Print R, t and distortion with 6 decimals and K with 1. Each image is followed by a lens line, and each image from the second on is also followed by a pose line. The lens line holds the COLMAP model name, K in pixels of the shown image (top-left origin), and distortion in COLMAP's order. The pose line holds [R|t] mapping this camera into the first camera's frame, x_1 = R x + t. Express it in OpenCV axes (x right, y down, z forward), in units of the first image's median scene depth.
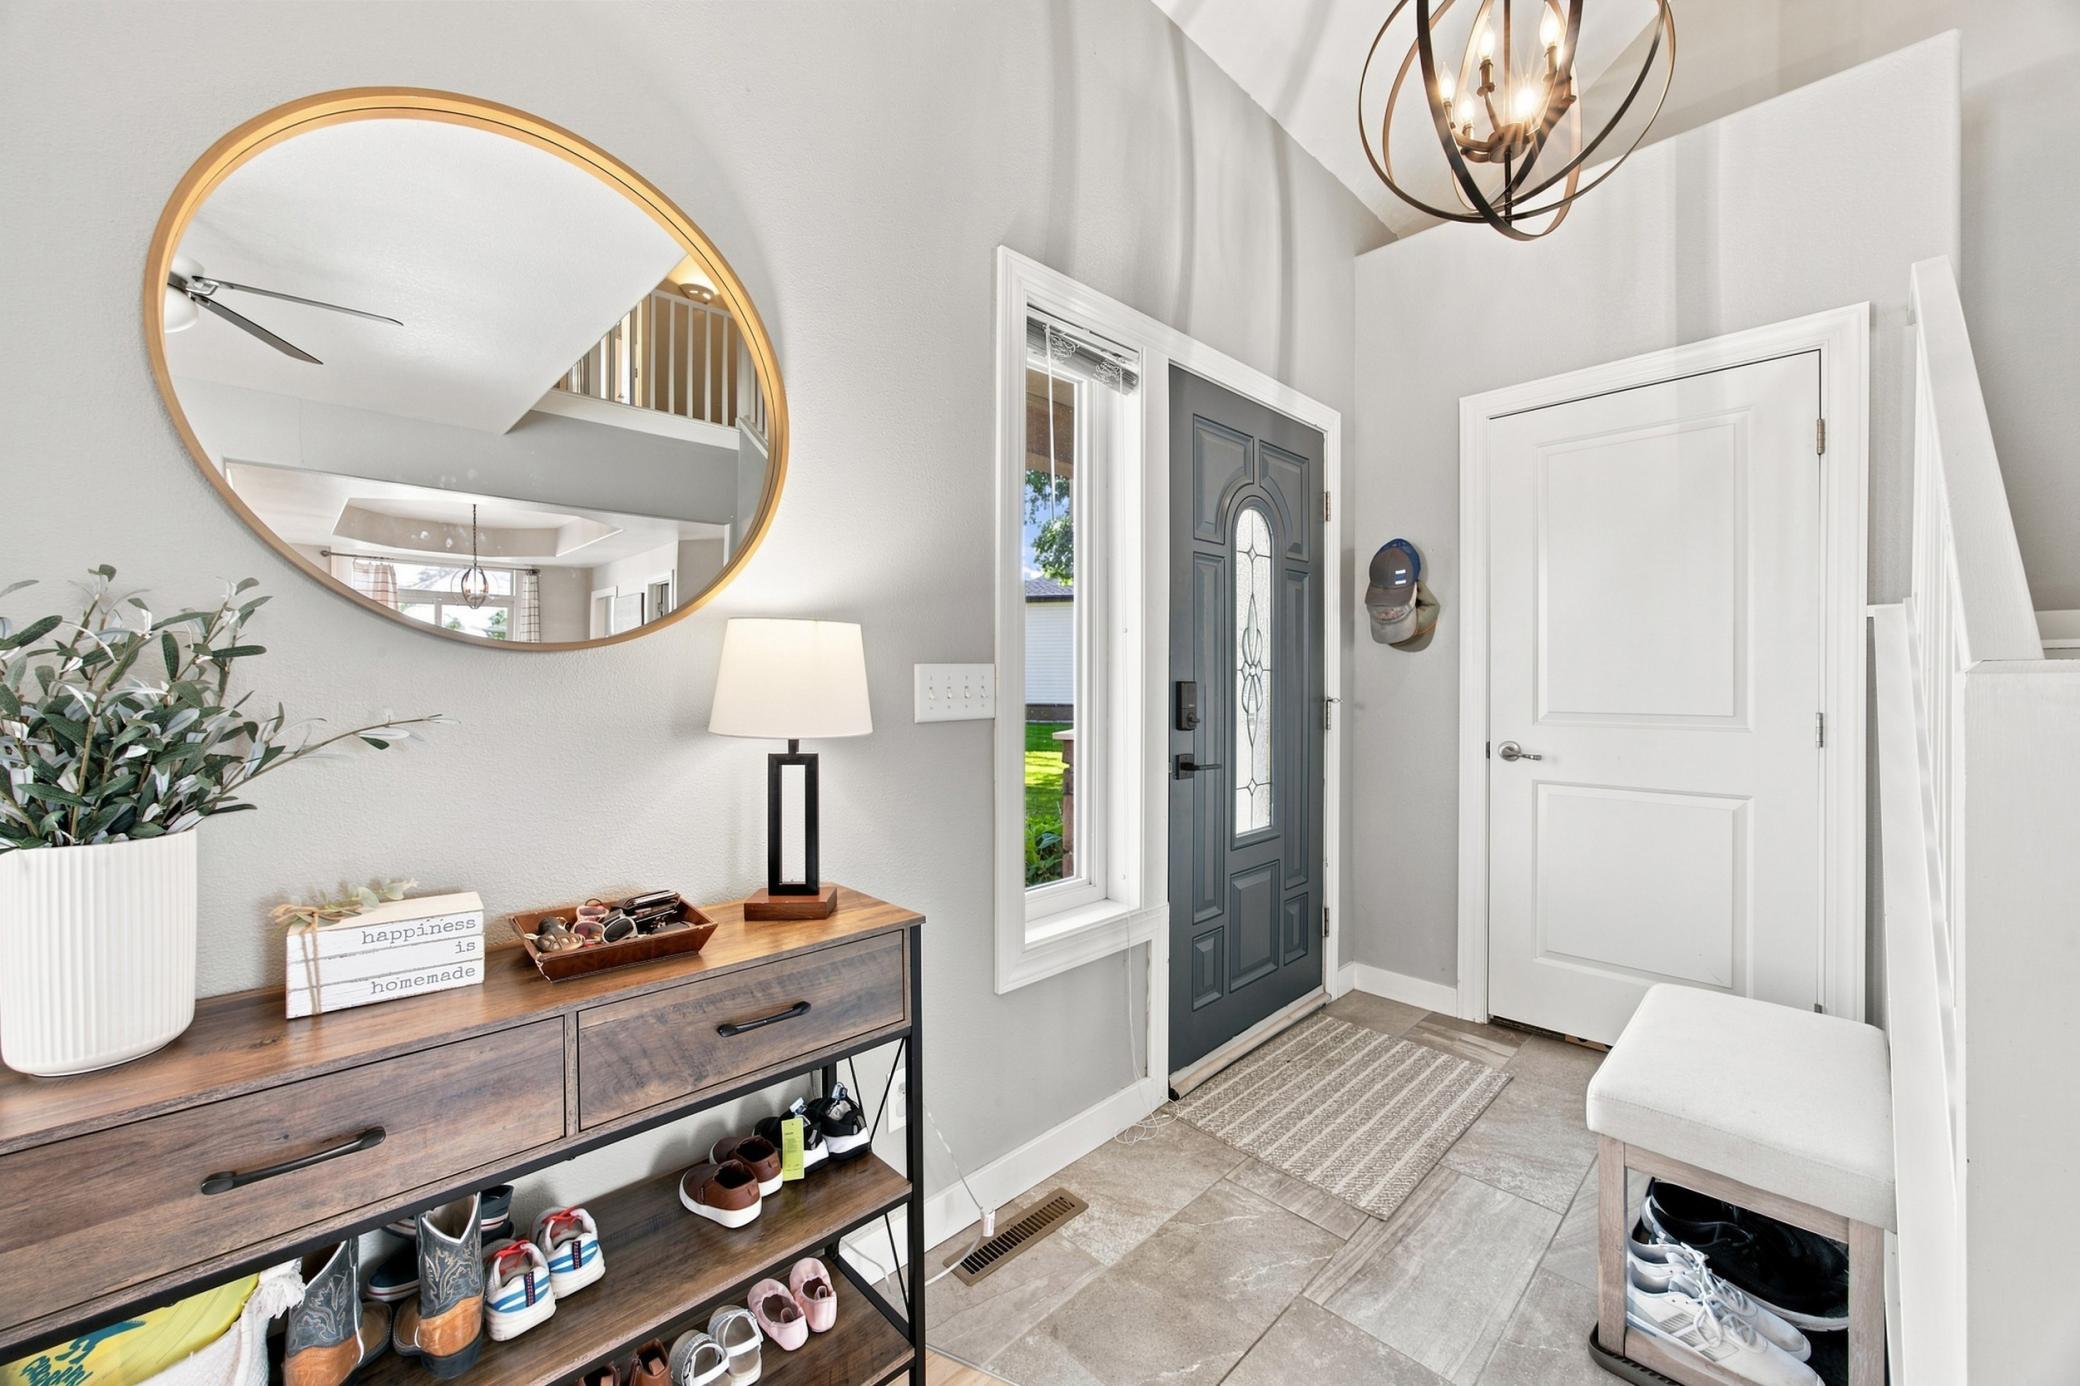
lens RADIAL K [[811.0, 0, 1040.7], [0, 811.0, 680.0], [0, 0, 1]] dist [-0.024361, 0.001219]
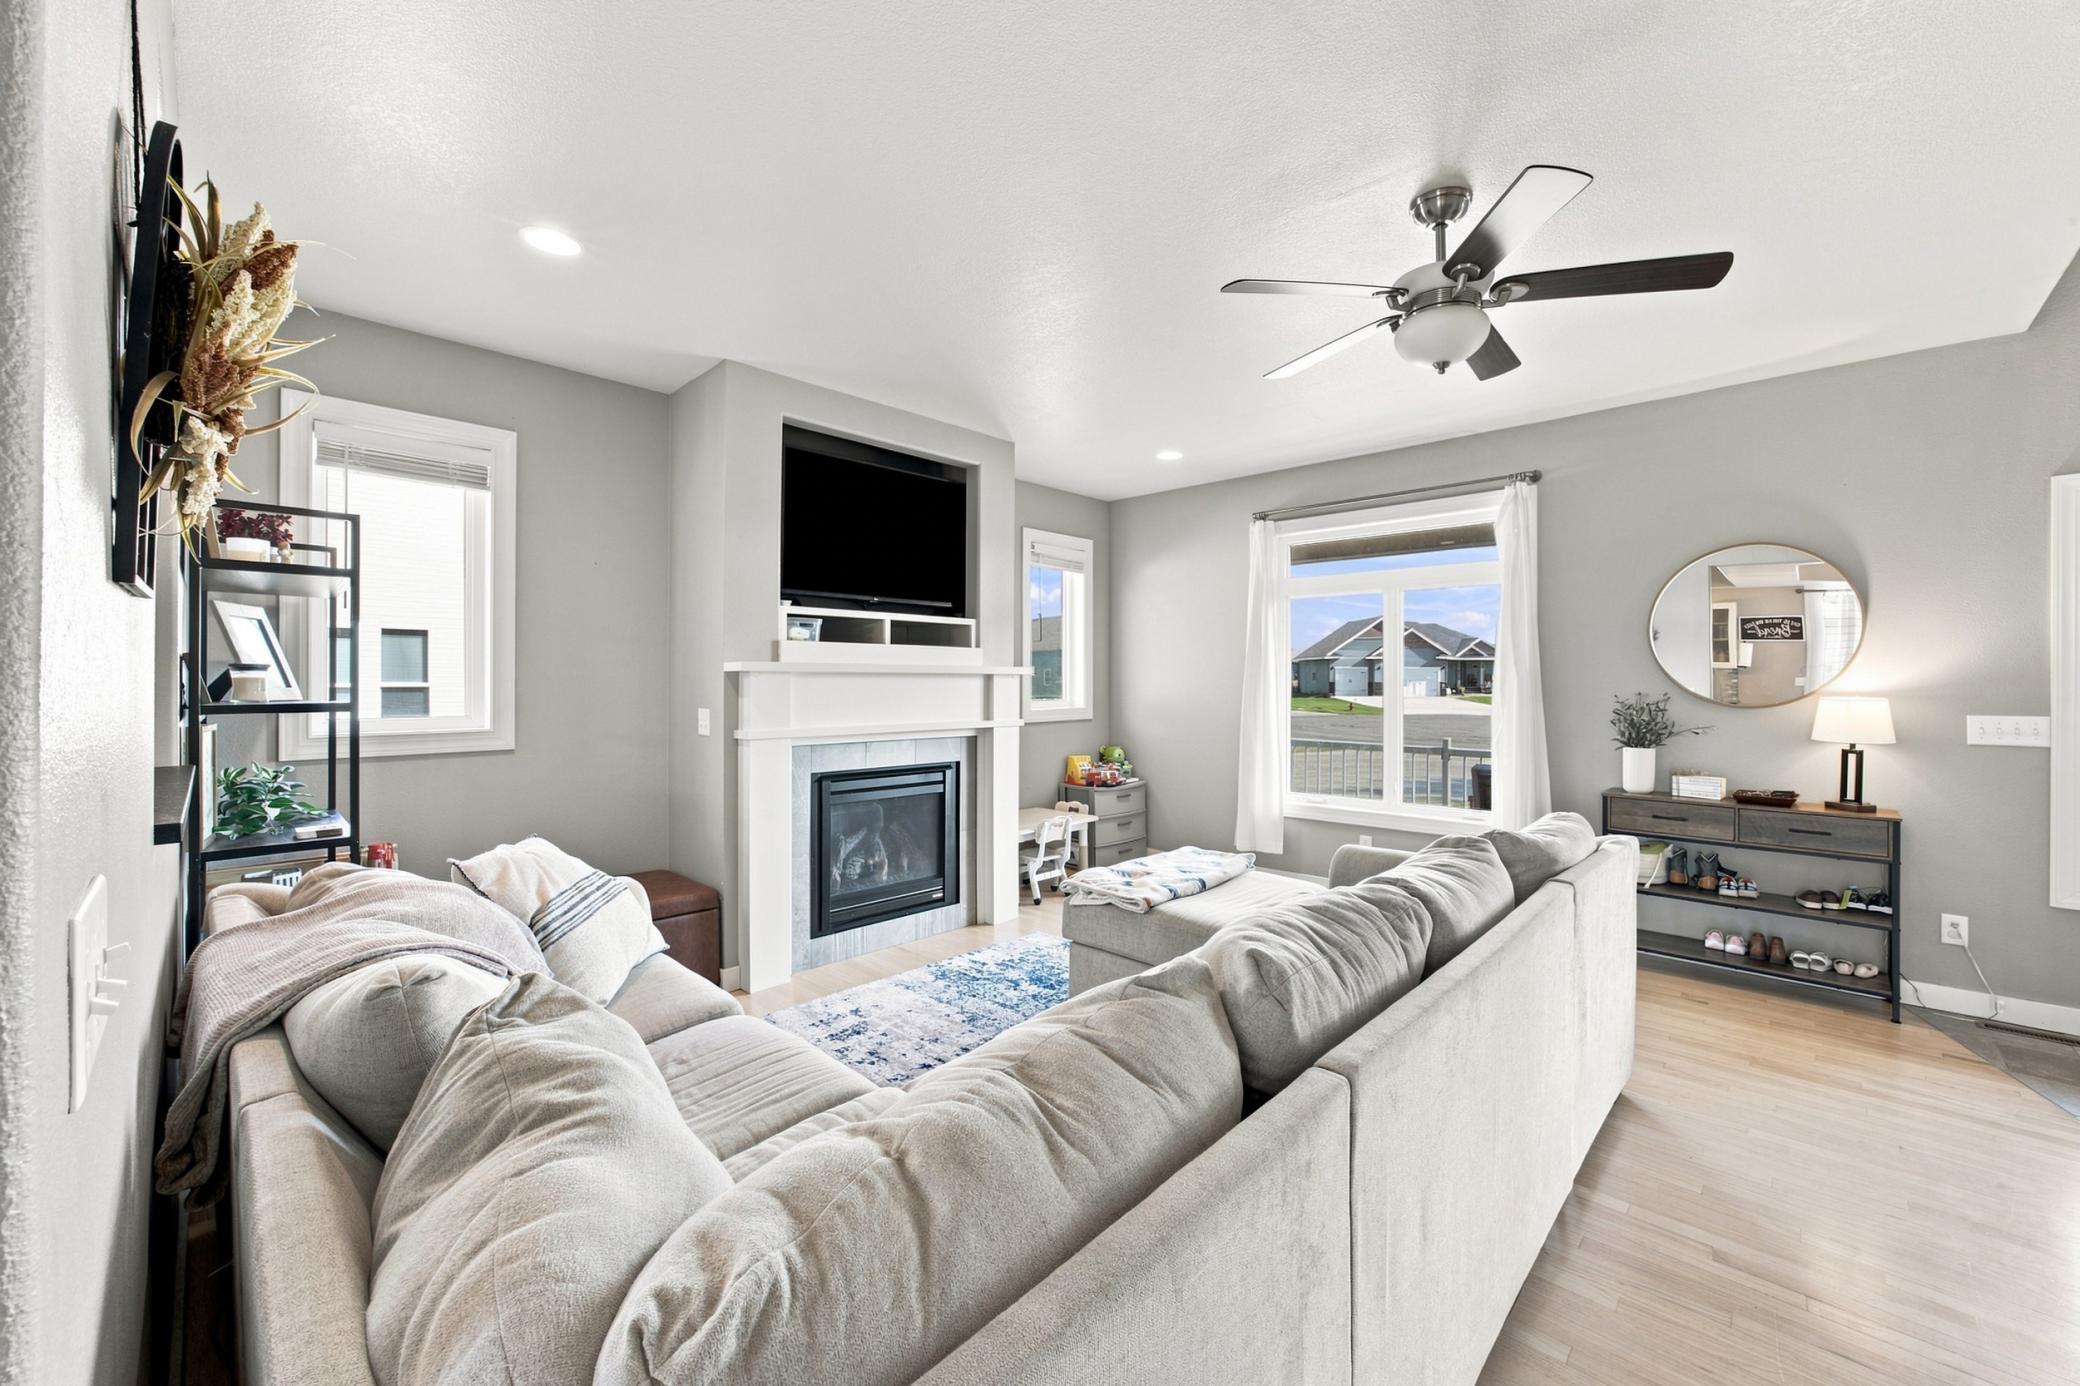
lens RADIAL K [[811.0, 0, 1043.6], [0, 811.0, 666.6], [0, 0, 1]] dist [-0.024361, 0.001219]
pose [[0.021102, -0.003111, -0.999772, 1.633200], [-0.008108, 0.999962, -0.003283, -0.110724], [0.999744, 0.008175, 0.021076, -1.241665]]
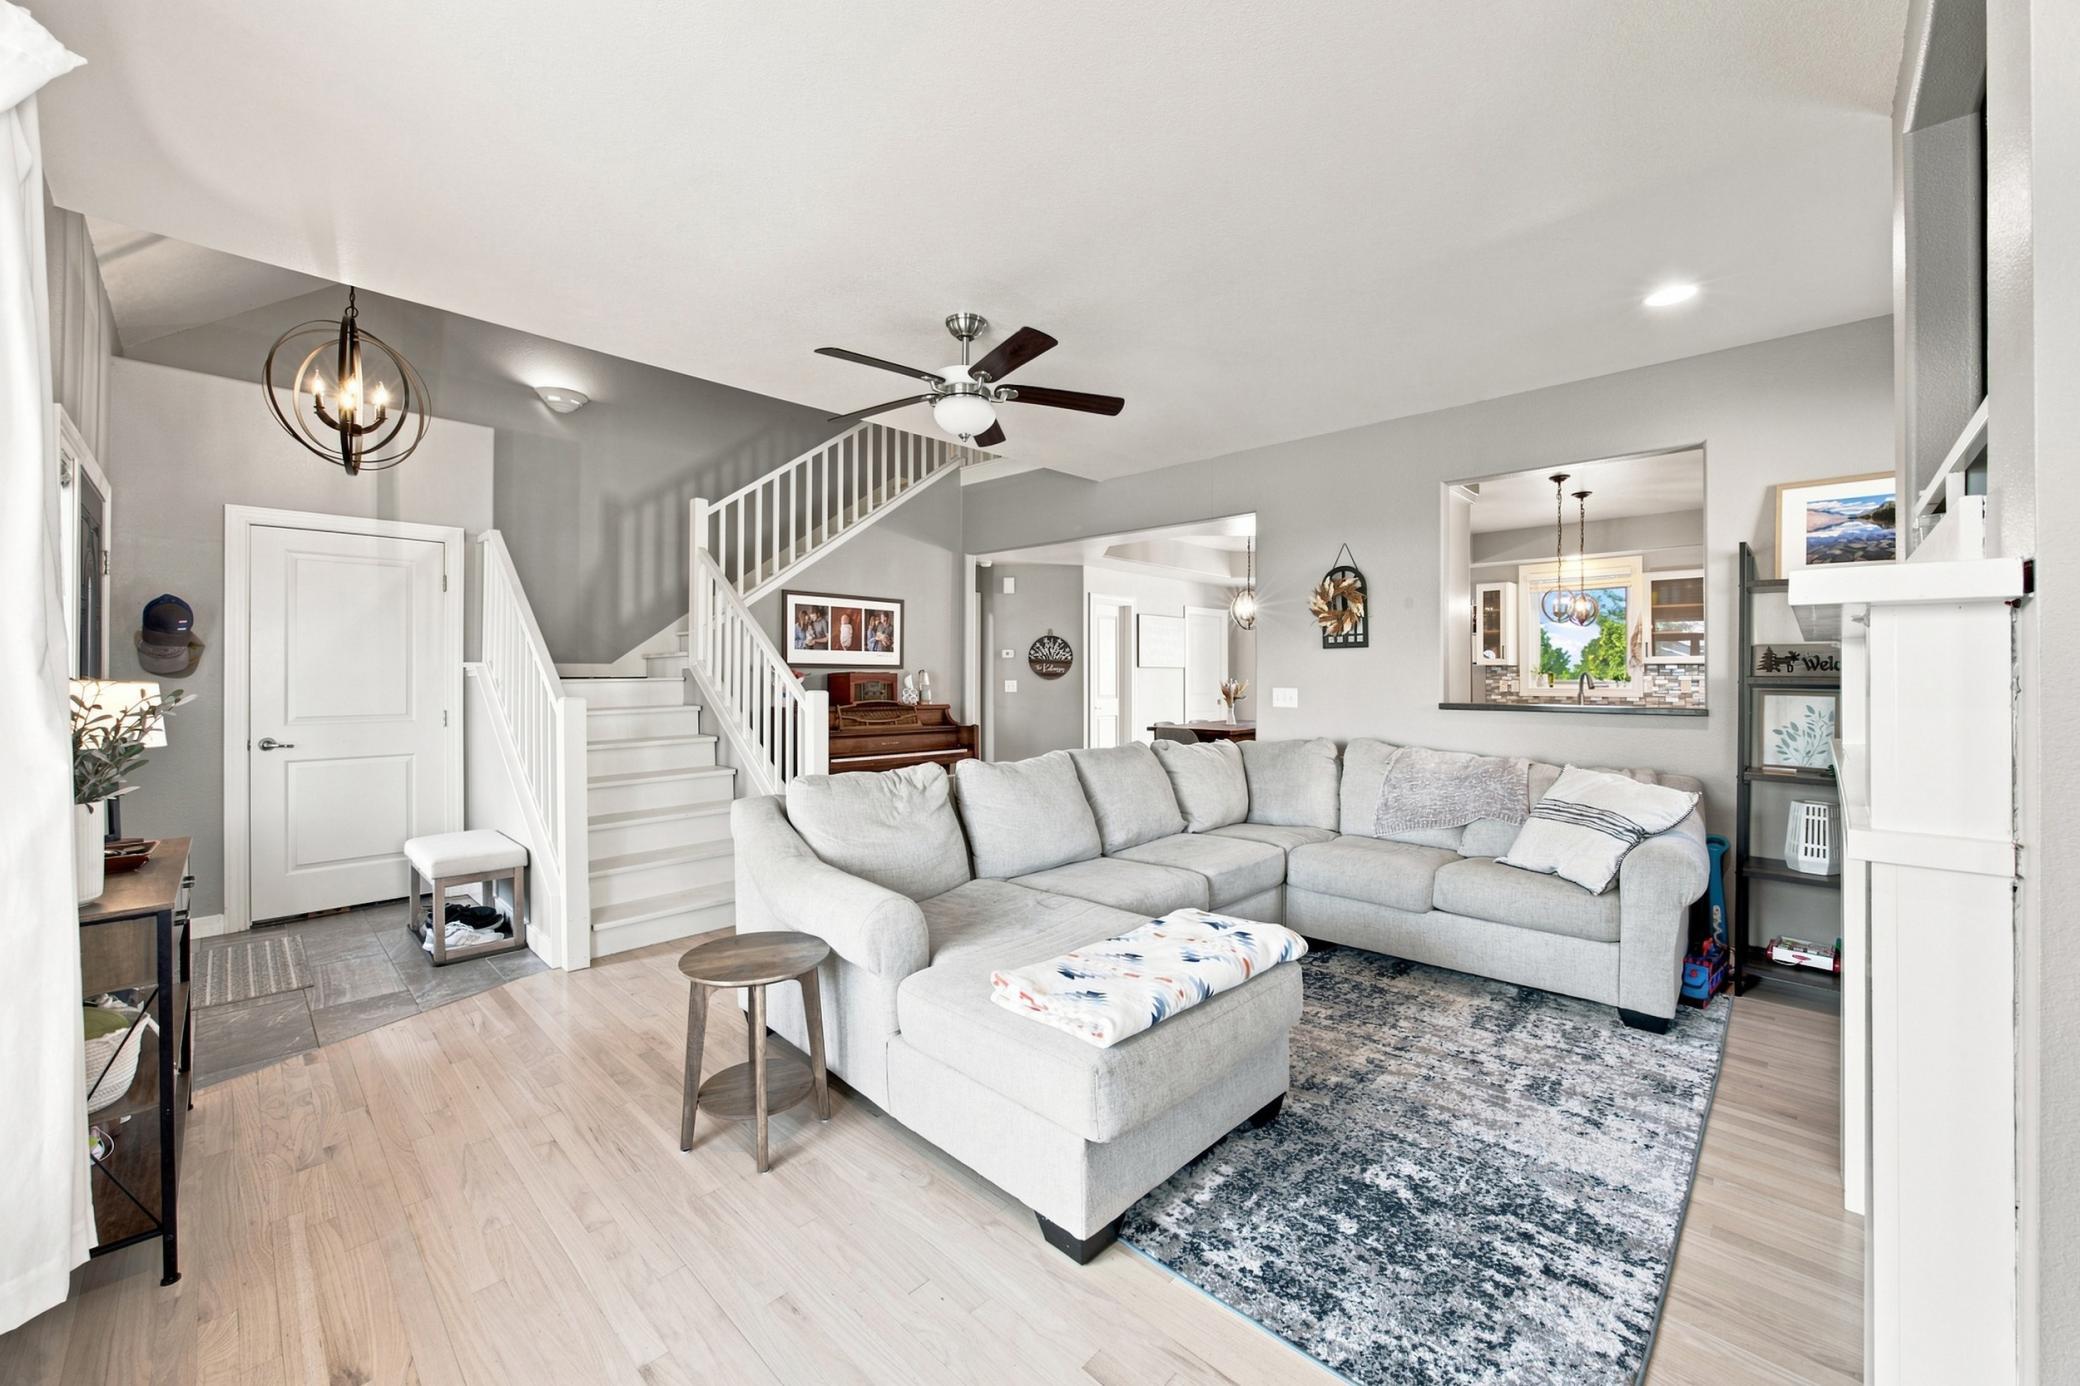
lens RADIAL K [[811.0, 0, 1049.3], [0, 811.0, 680.8], [0, 0, 1]] dist [-0.024361, 0.001219]
pose [[-0.032059, -0.003502, 0.999480, -1.523324], [0.005994, 0.999975, 0.003696, -0.045347], [-0.999468, 0.006109, -0.032038, -0.705630]]
